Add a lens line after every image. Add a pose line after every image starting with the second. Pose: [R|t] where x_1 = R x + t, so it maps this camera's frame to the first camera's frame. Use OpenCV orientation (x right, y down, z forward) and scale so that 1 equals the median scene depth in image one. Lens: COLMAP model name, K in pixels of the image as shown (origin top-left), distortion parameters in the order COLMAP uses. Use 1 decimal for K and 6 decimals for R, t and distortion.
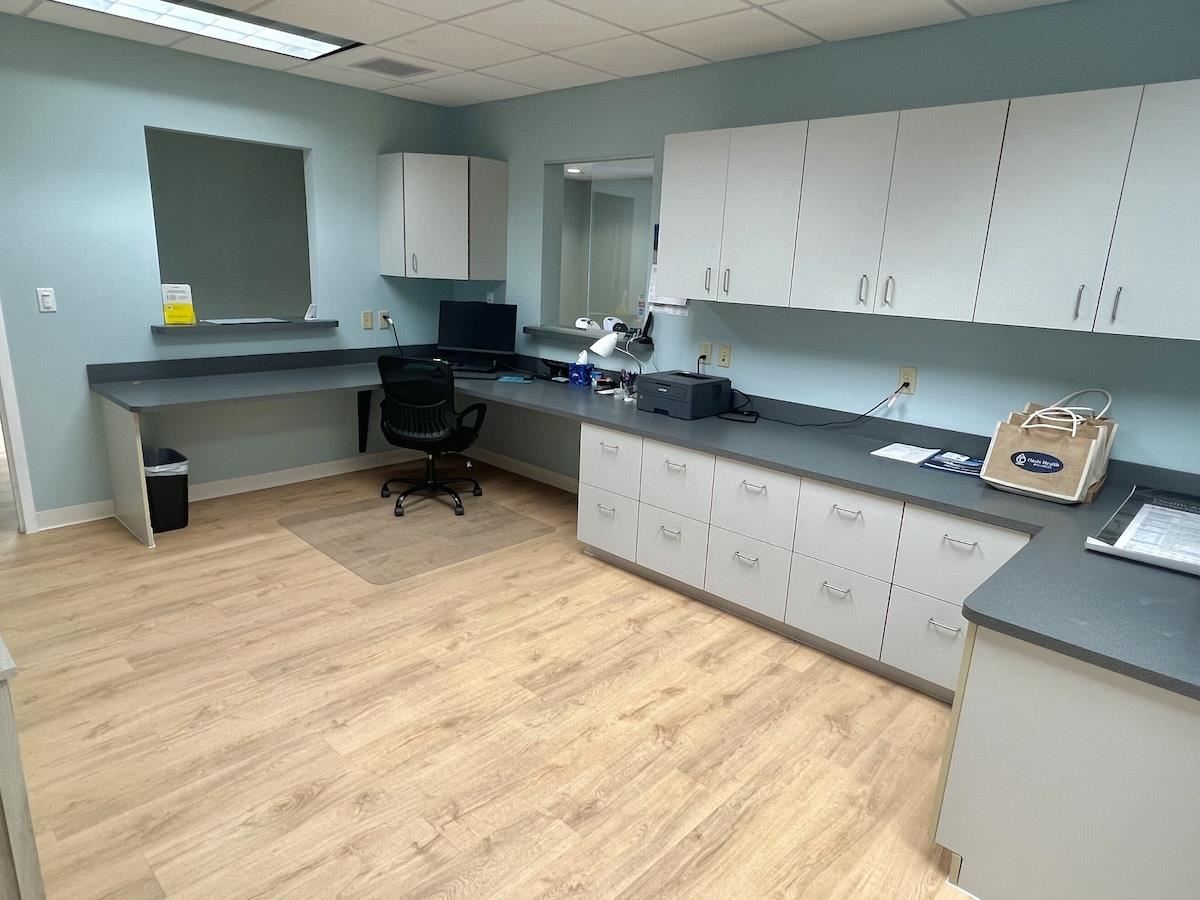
lens RADIAL K [[727.2, 0, 594.5], [0, 727.2, 449.5], [0, 0, 1]] dist [-0.001354, -0.001302]
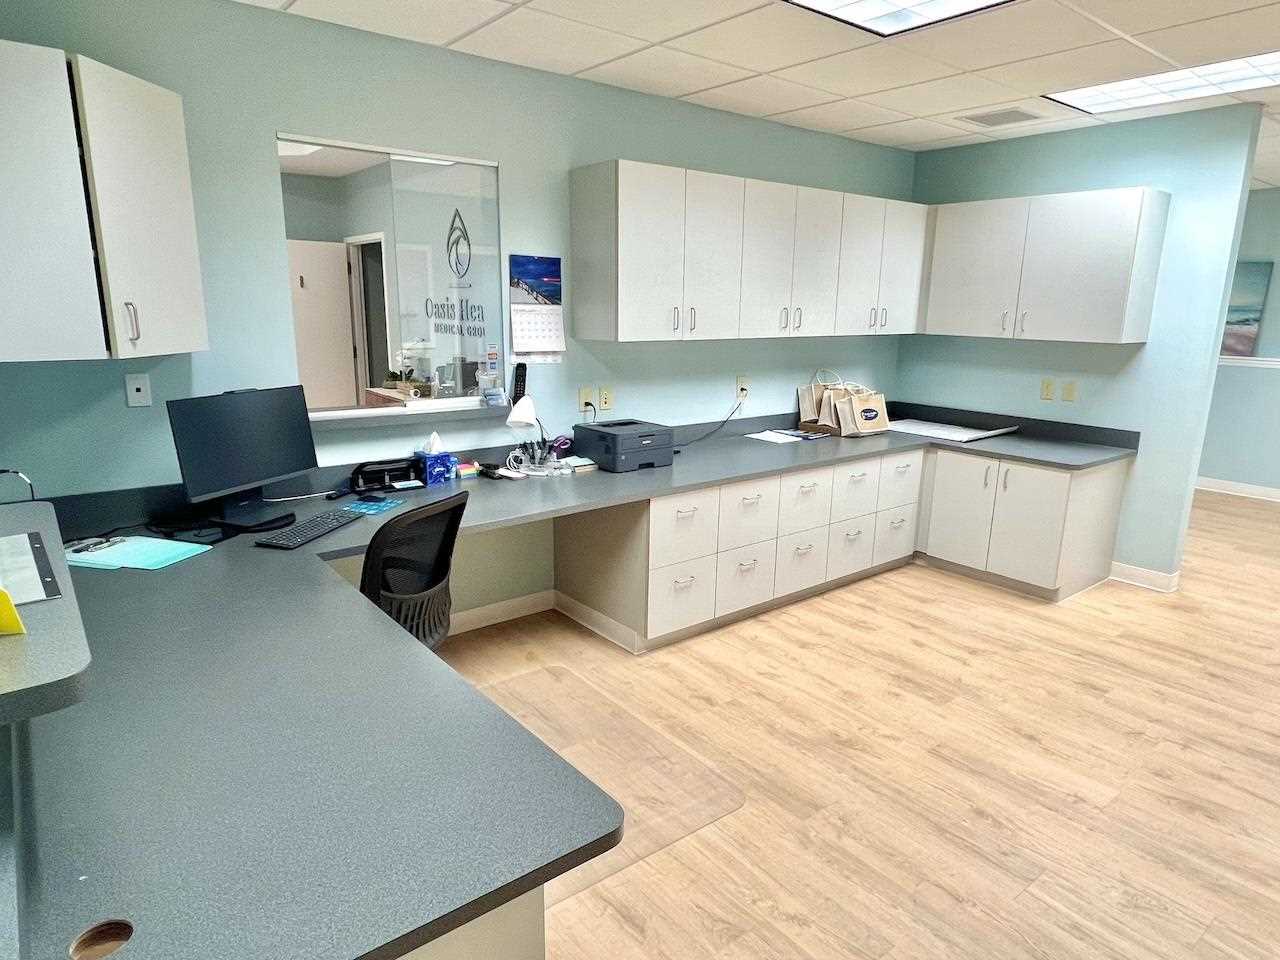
lens RADIAL K [[775.7, 0, 641.8], [0, 775.7, 481.8], [0, 0, 1]] dist [-0.001354, -0.001302]
pose [[0.140542, -0.262810, 0.954557, -1.080812], [0.242666, 0.943862, 0.224138, -0.323768], [-0.959876, 0.200137, 0.196427, 1.050398]]
